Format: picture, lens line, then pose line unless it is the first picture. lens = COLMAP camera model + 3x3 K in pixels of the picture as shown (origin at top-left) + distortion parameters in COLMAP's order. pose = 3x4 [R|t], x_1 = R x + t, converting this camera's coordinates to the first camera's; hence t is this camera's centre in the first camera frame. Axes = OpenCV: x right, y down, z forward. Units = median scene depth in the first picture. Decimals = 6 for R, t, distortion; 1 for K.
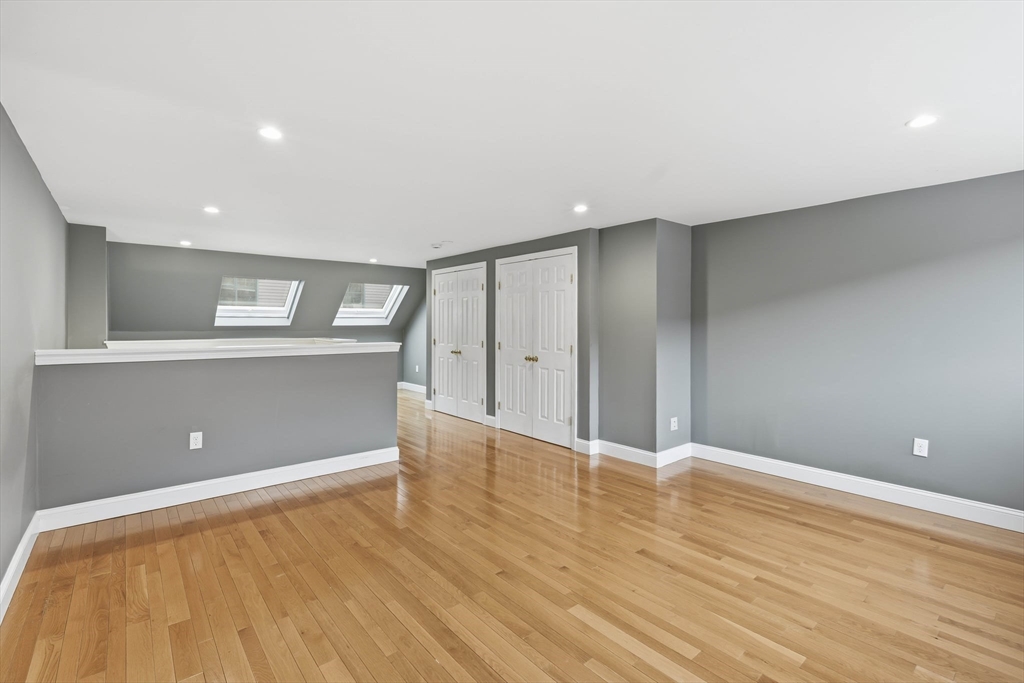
lens RADIAL K [[461.6, 0, 512.8], [0, 461.6, 331.2], [0, 0, 1]] dist [-0.004713, 0.002546]
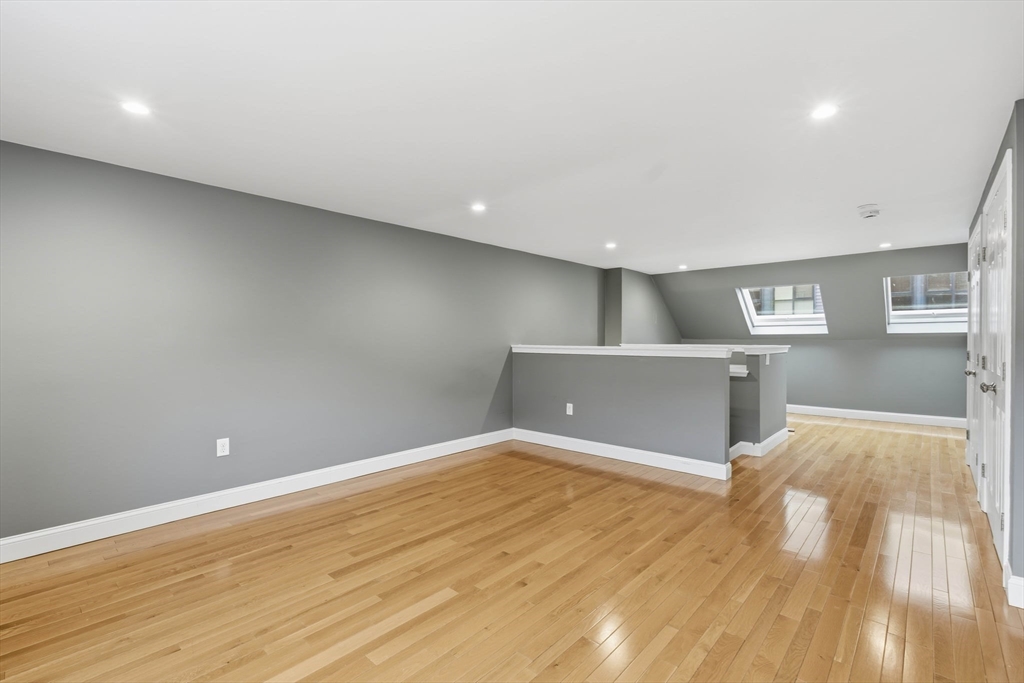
lens RADIAL K [[461.6, 0, 514.8], [0, 461.6, 340.3], [0, 0, 1]] dist [-0.004713, 0.002546]
pose [[0.135702, -0.000766, -0.990749, 0.865264], [-0.012663, 0.999917, -0.002508, 0.029181], [0.990669, 0.012886, 0.135681, 0.730133]]
